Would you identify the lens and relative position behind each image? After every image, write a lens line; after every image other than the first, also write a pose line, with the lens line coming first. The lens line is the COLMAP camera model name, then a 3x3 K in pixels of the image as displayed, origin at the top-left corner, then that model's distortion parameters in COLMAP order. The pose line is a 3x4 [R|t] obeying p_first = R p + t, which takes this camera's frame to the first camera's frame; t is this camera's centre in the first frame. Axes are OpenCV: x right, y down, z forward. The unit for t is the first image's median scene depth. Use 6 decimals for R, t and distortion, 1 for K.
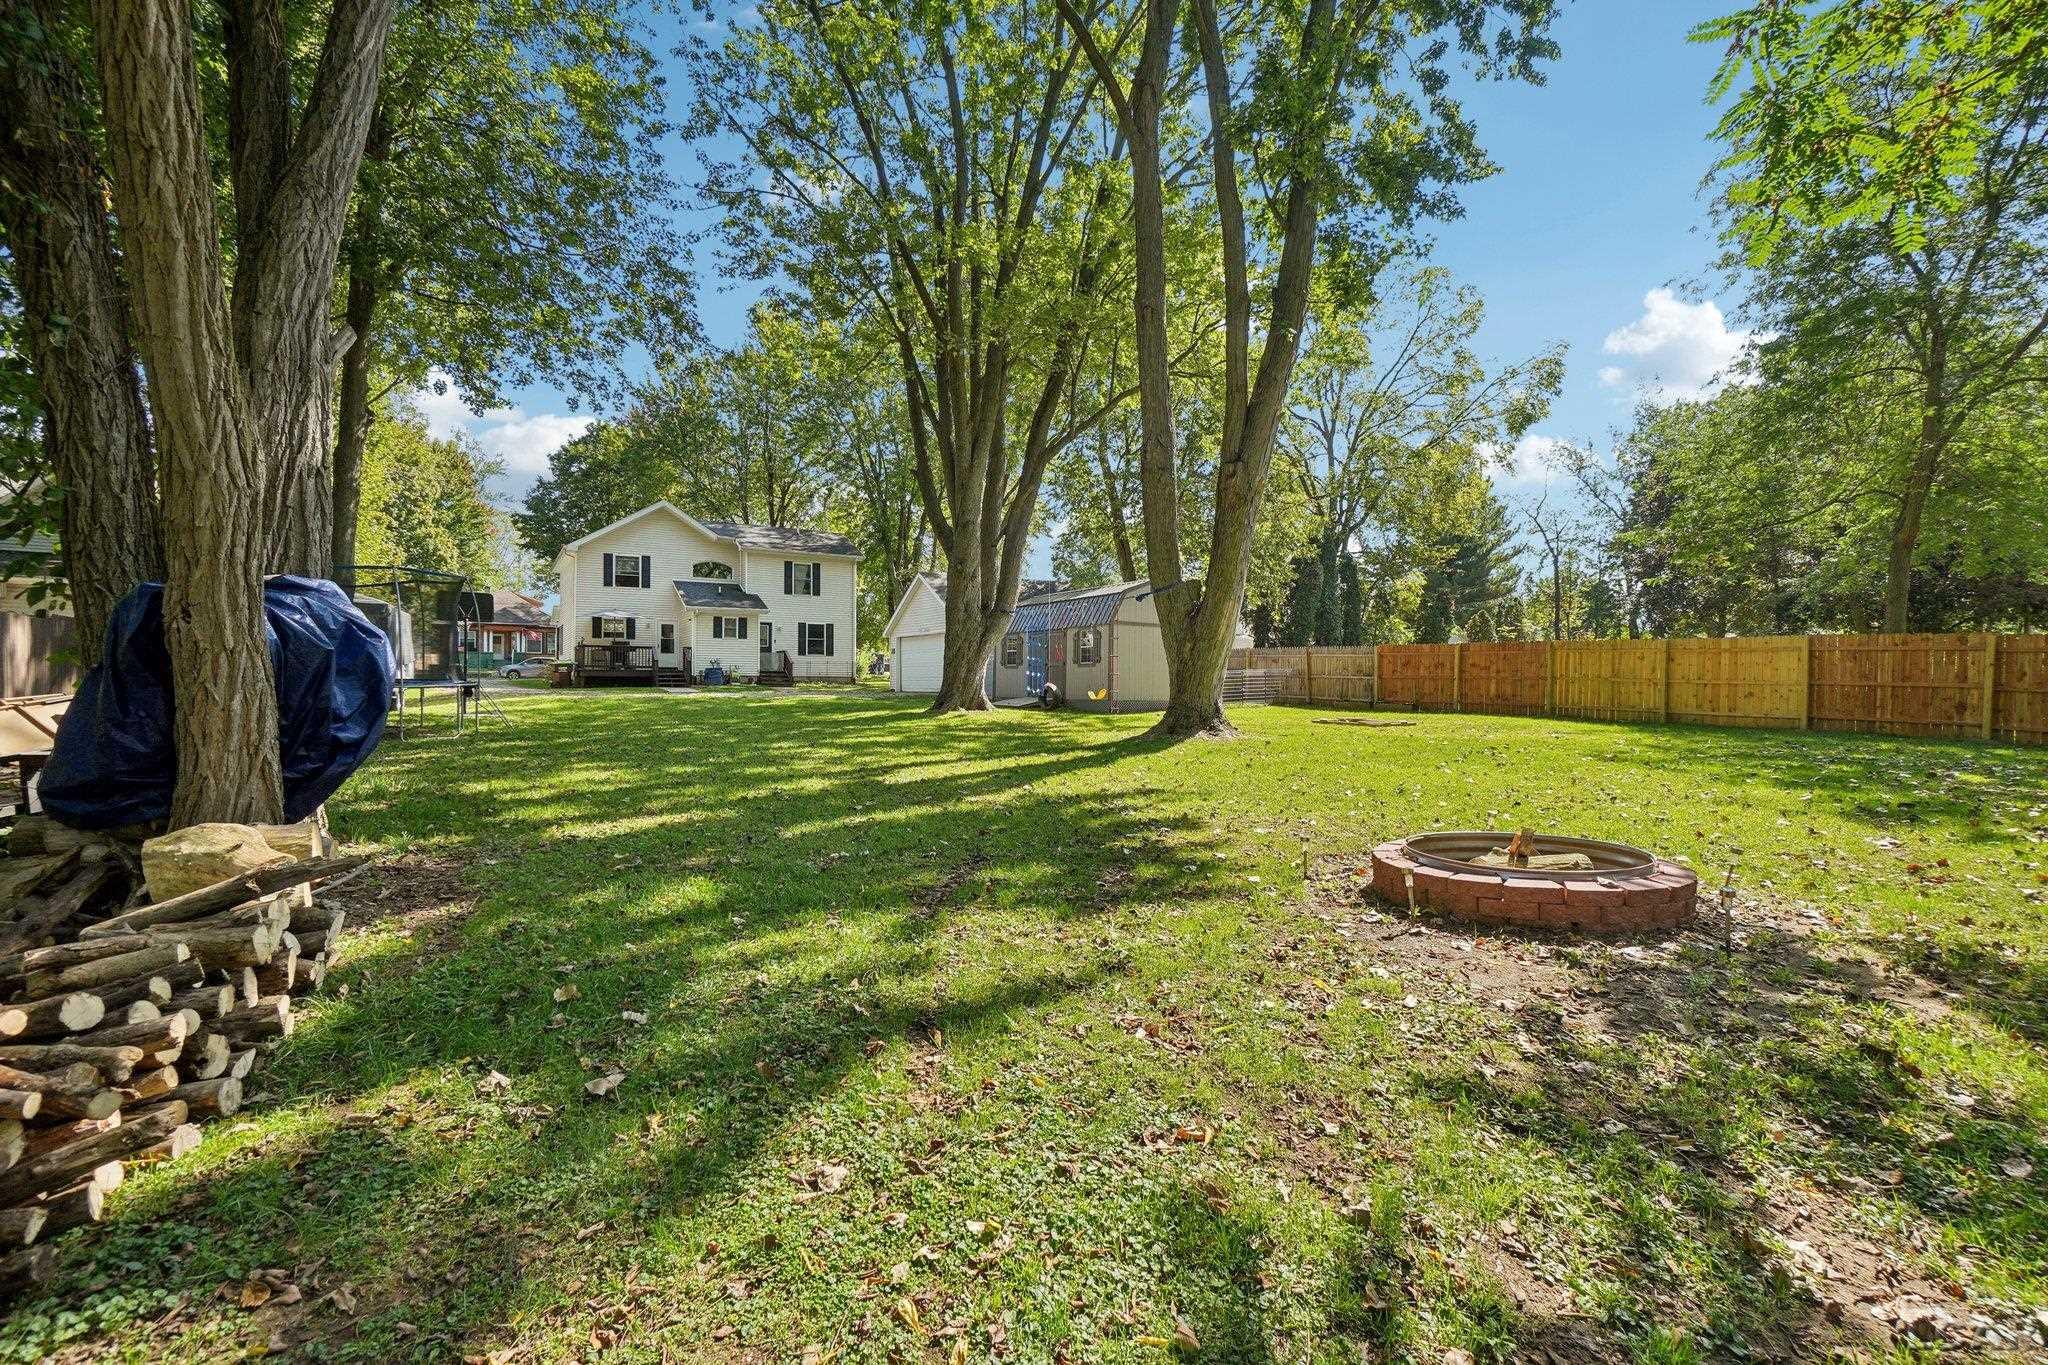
lens RADIAL K [[873.3, 0, 1025.7], [0, 873.3, 675.6], [0, 0, 1]] dist [-0.000590, 0.000237]
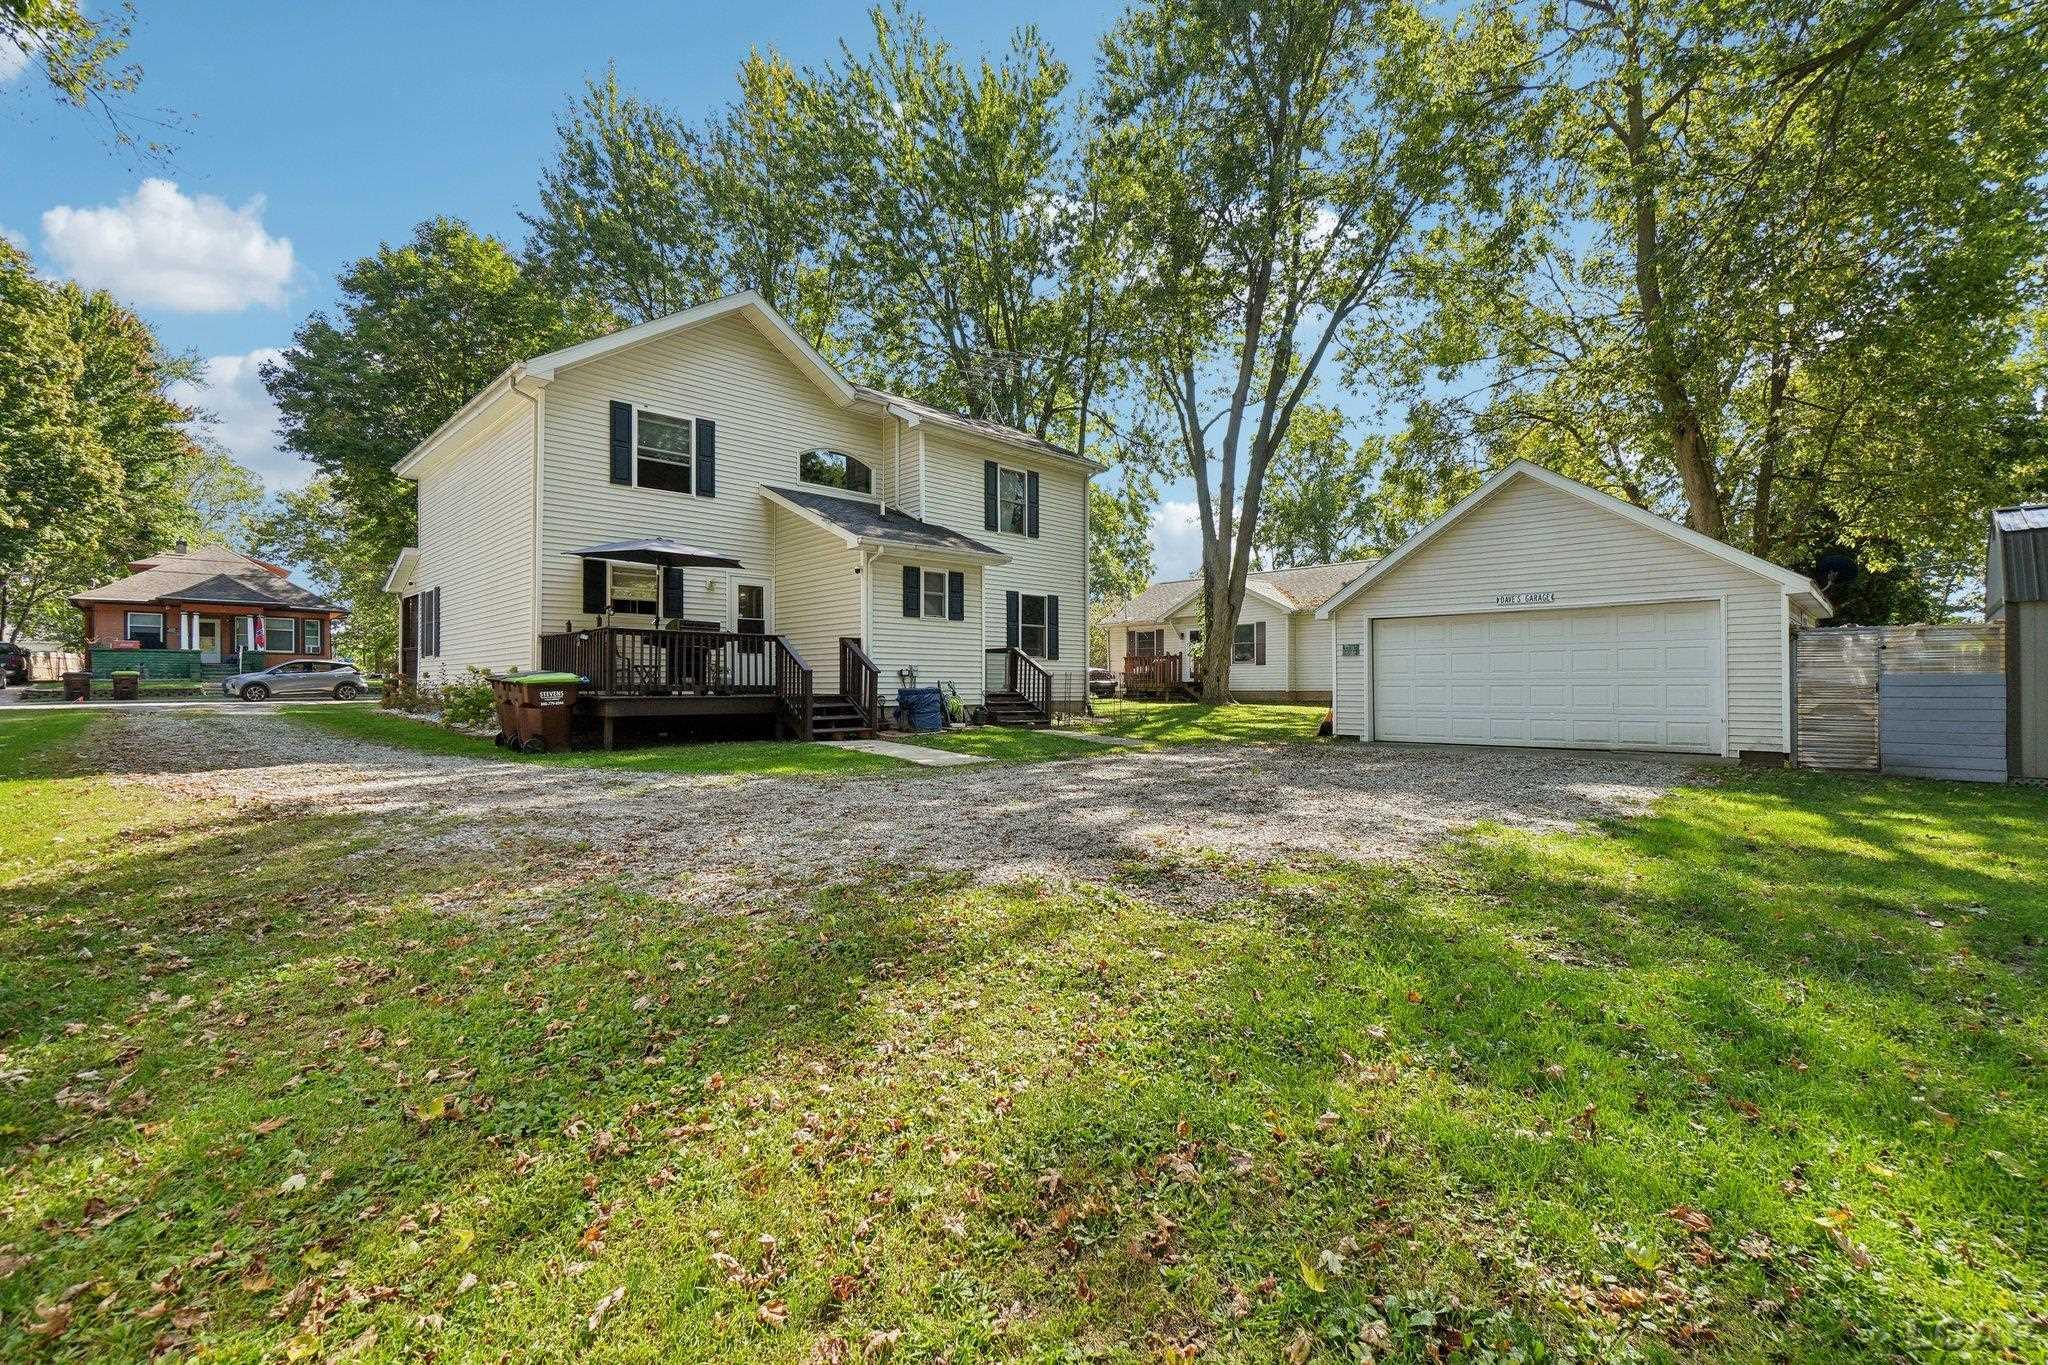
lens RADIAL K [[873.3, 0, 1025.7], [0, 873.3, 675.6], [0, 0, 1]] dist [-0.000590, 0.000237]
pose [[0.971855, -0.002752, 0.235563, -0.372819], [0.003244, 0.999993, -0.001702, -0.013069], [-0.235557, 0.002418, 0.971858, 0.539890]]
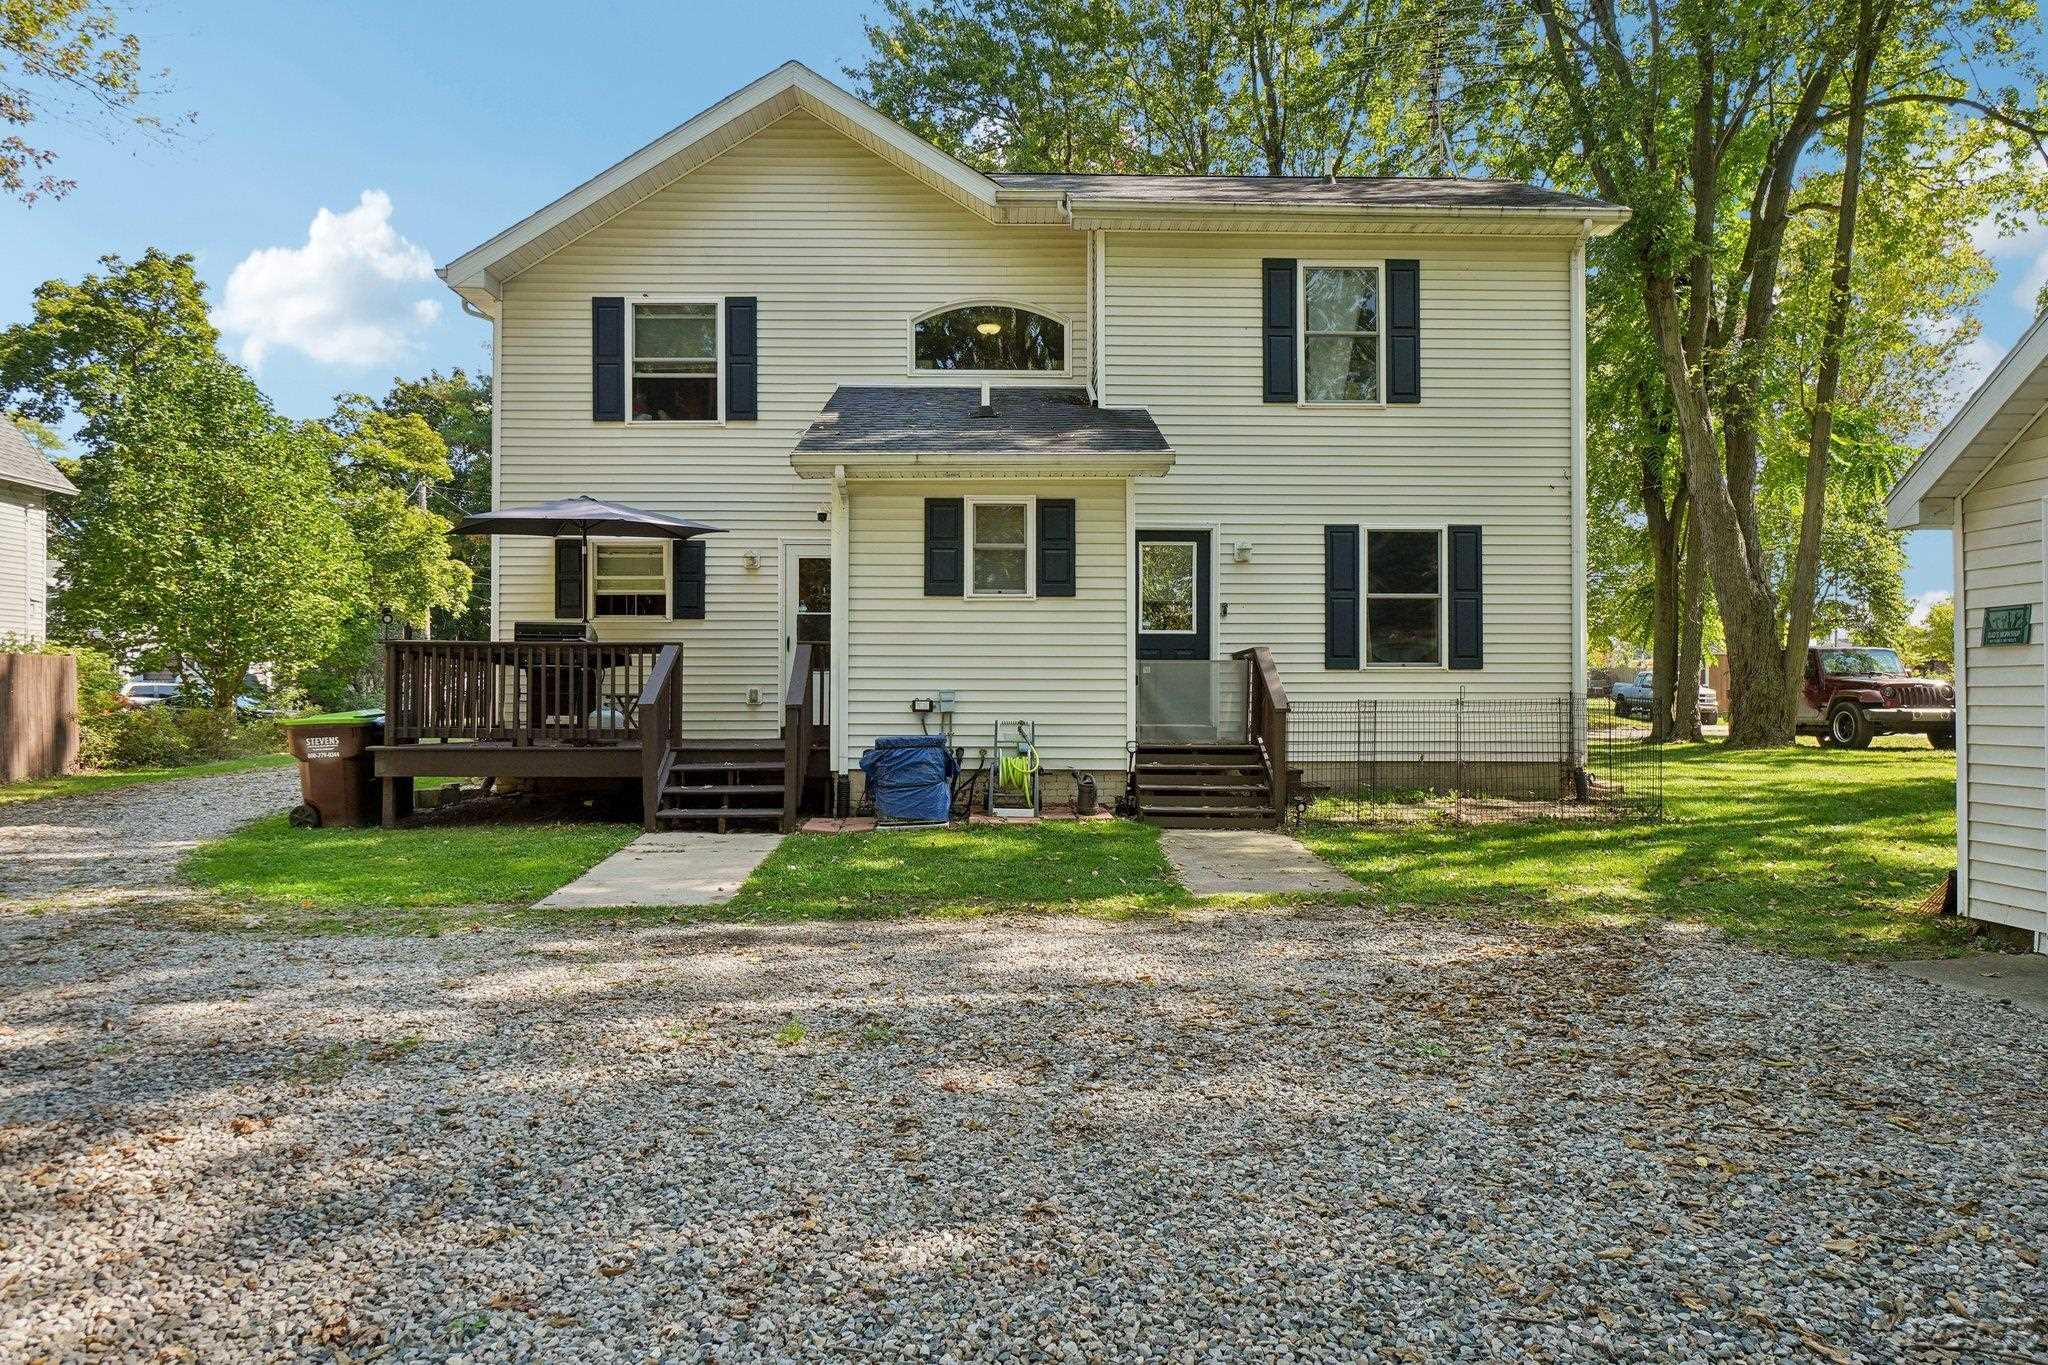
lens RADIAL K [[1323.1, 0, 1024.0], [0, 1323.1, 682.5], [0, 0, 1]] dist [-0.000426, -0.000184]
pose [[0.869246, -0.012721, -0.494217, -0.162842], [0.007667, 0.999896, -0.012251, -0.016578], [0.494321, 0.006860, 0.869252, 0.678671]]
